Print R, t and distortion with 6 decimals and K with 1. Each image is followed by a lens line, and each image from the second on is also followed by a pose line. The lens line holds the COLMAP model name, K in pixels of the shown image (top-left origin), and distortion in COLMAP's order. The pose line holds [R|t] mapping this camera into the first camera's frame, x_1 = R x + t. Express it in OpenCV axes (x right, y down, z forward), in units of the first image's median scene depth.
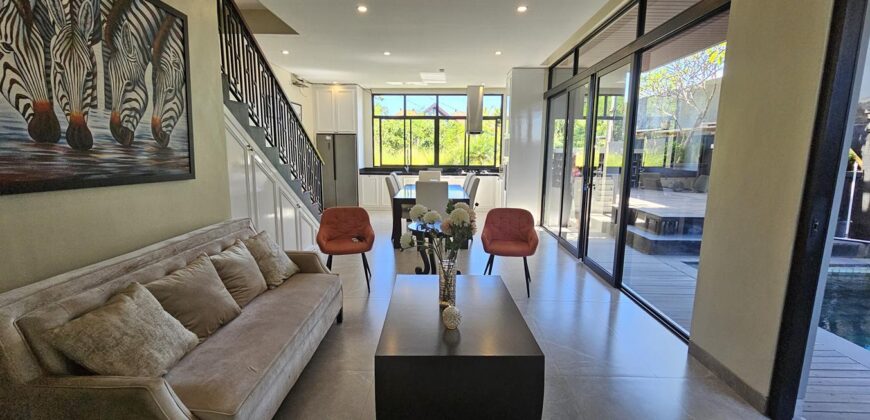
lens RADIAL K [[368.6, 0, 436.3], [0, 368.6, 209.3], [0, 0, 1]] dist [-0.011968, -0.000146]
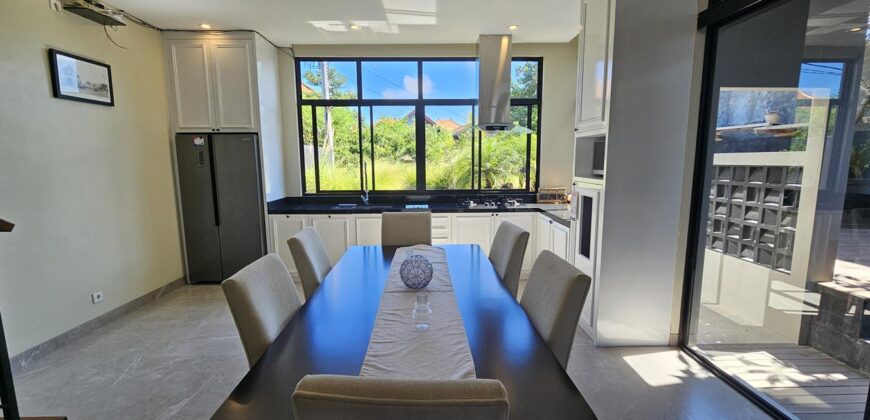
lens RADIAL K [[368.6, 0, 433.7], [0, 368.6, 209.9], [0, 0, 1]] dist [-0.011968, -0.000146]
pose [[0.999099, -0.019642, 0.037625, -0.000821], [0.020370, 0.999611, -0.019065, -0.081423], [-0.037235, 0.019815, 0.999110, 0.467572]]
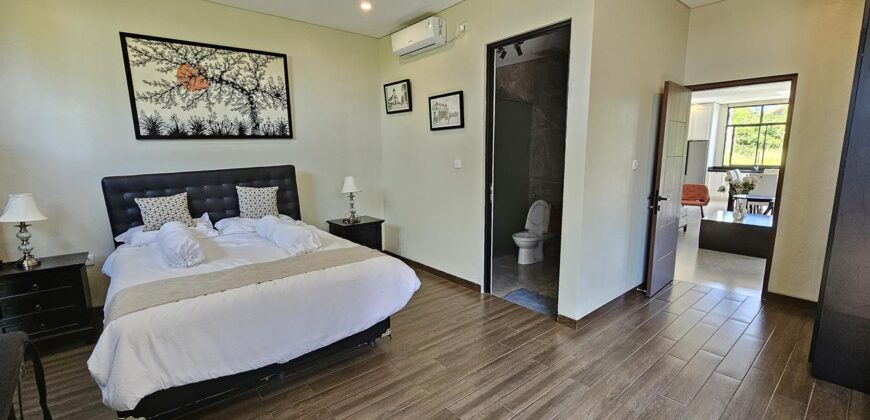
lens RADIAL K [[368.6, 0, 438.7], [0, 368.6, 210.5], [0, 0, 1]] dist [-0.011968, -0.000146]
pose [[0.663687, 0.103862, -0.740765, 0.125928], [-0.104103, 0.993501, 0.046027, 0.076715], [0.740731, 0.046568, 0.670186, -0.530983]]
